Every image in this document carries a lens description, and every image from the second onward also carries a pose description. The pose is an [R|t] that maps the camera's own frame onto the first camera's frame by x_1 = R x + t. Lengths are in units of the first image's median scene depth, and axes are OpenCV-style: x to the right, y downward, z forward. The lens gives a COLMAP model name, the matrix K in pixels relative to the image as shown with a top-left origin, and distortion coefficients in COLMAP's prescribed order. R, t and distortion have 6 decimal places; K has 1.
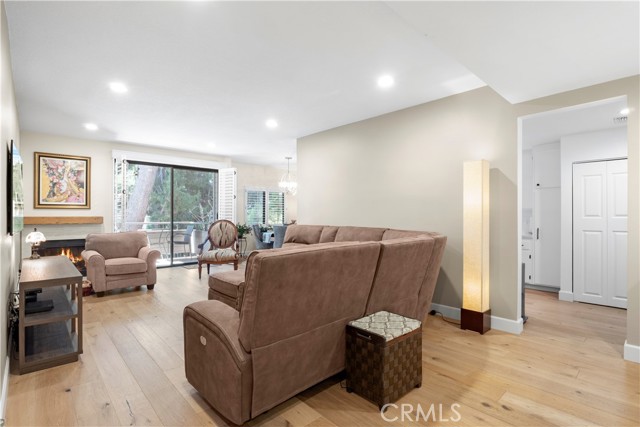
lens RADIAL K [[321.0, 0, 320.5], [0, 321.0, 210.5], [0, 0, 1]] dist [-0.013928, 0.000246]
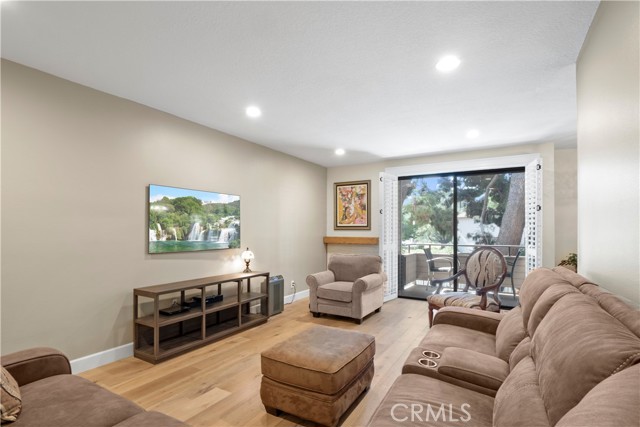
lens RADIAL K [[321.0, 0, 336.2], [0, 321.0, 226.7], [0, 0, 1]] dist [-0.013928, 0.000246]
pose [[0.263243, -0.007235, -0.964702, 0.264670], [0.010266, 0.999936, -0.004698, -0.012204], [0.964675, -0.008667, 0.263301, 0.644794]]
